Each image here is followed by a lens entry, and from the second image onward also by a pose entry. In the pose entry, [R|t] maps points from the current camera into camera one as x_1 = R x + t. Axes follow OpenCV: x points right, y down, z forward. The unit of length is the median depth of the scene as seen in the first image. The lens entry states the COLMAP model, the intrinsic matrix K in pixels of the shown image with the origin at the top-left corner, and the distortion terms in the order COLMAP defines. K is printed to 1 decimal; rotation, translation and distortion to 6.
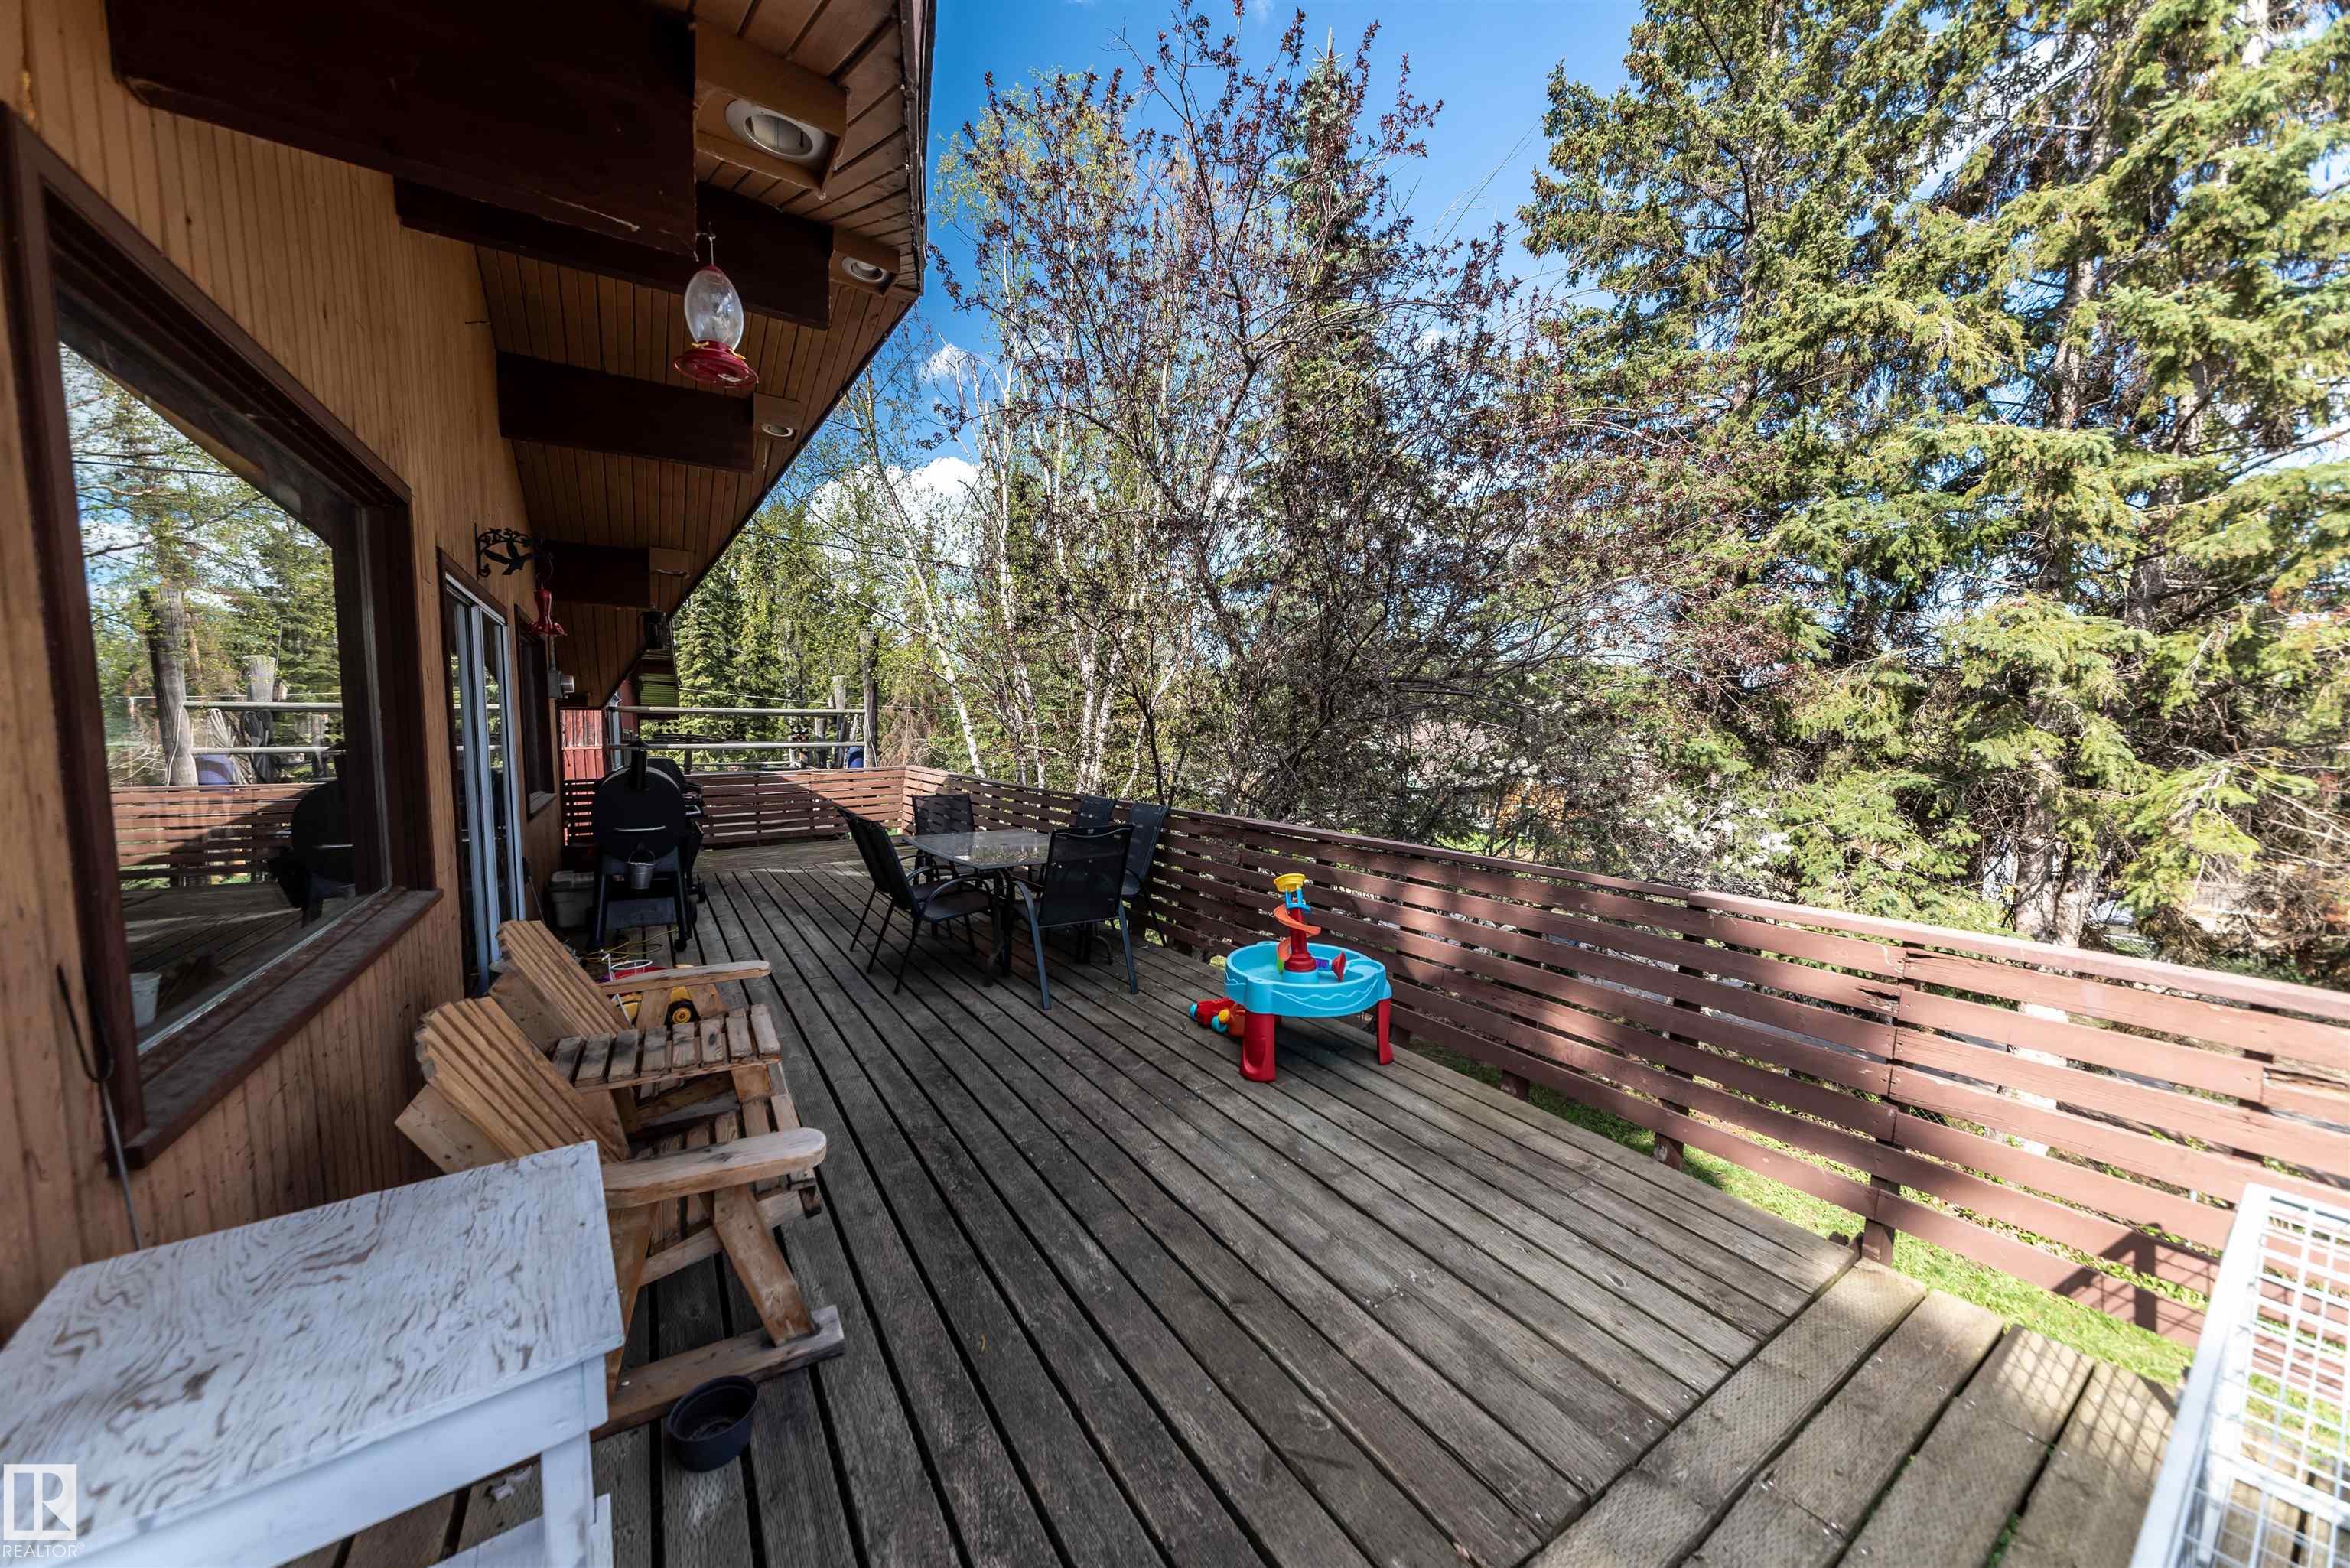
lens RADIAL K [[824.2, 0, 1159.8], [0, 824.2, 800.0], [0, 0, 1]] dist [-0.000628, -0.000209]
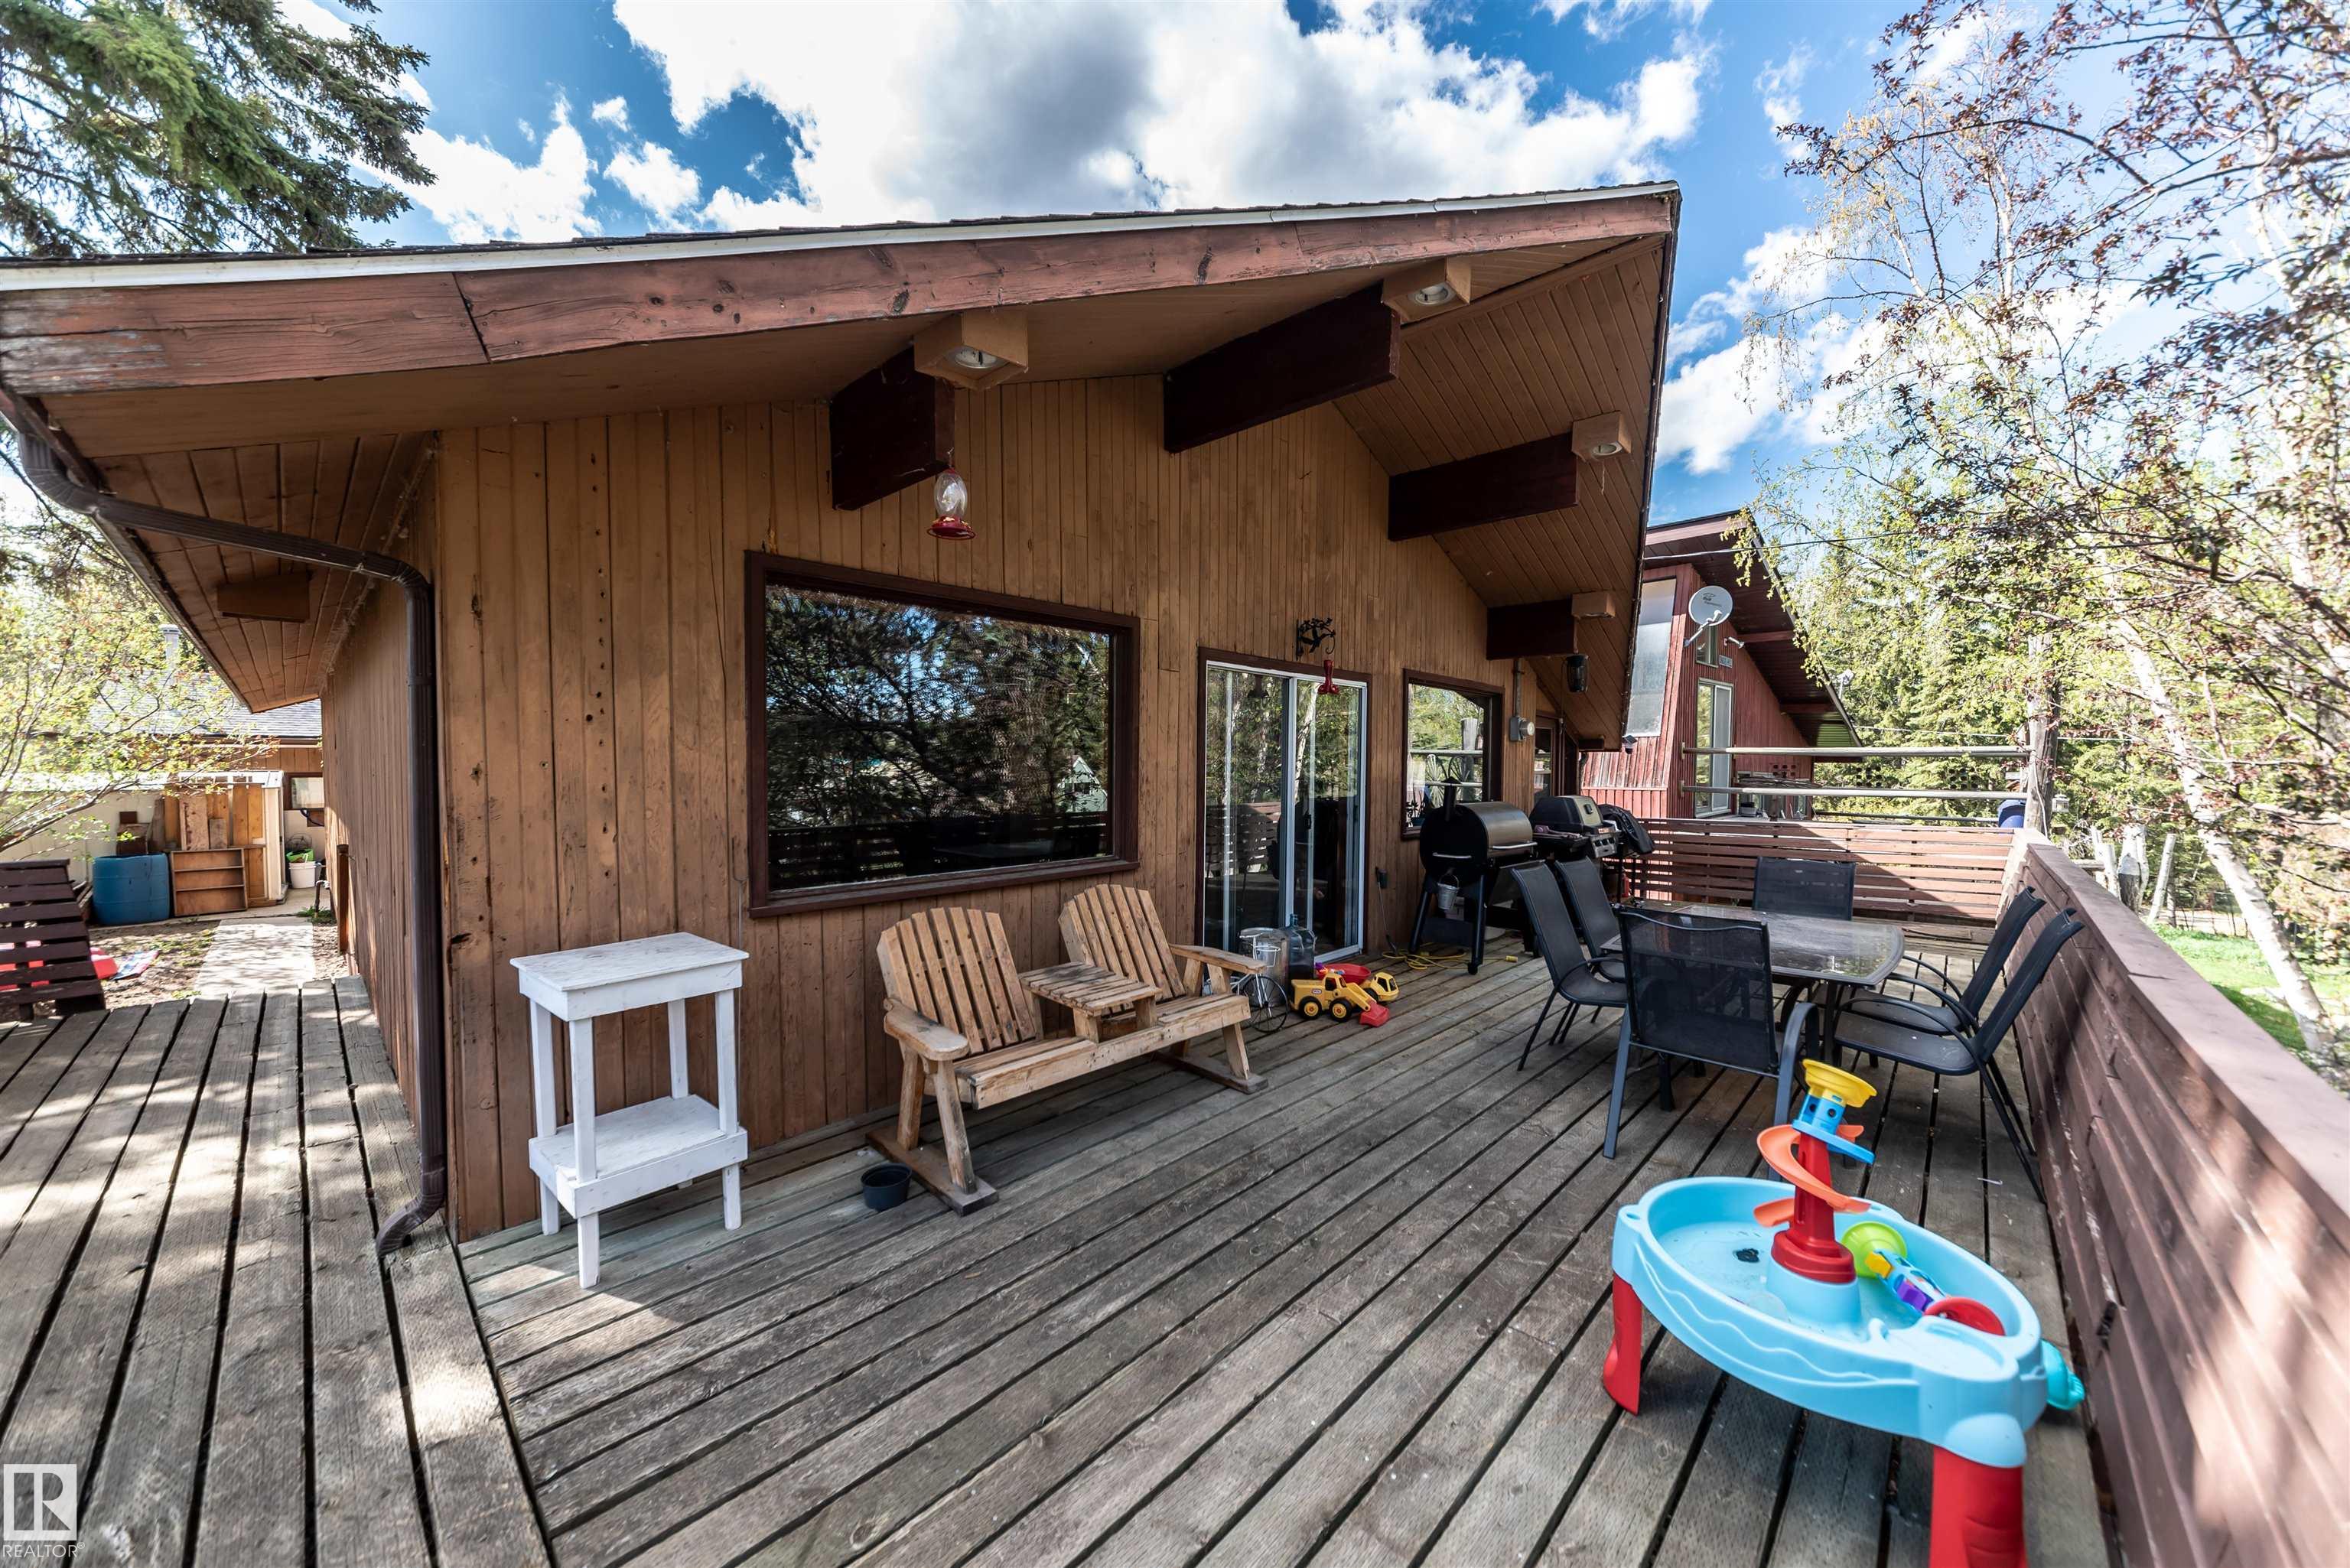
lens RADIAL K [[824.2, 0, 1159.8], [0, 824.2, 800.0], [0, 0, 1]] dist [-0.000628, -0.000209]
pose [[0.232405, 0.041131, -0.971749, 0.648011], [-0.093801, 0.995396, 0.019698, -0.045686], [0.968085, 0.086573, 0.235193, 0.612903]]
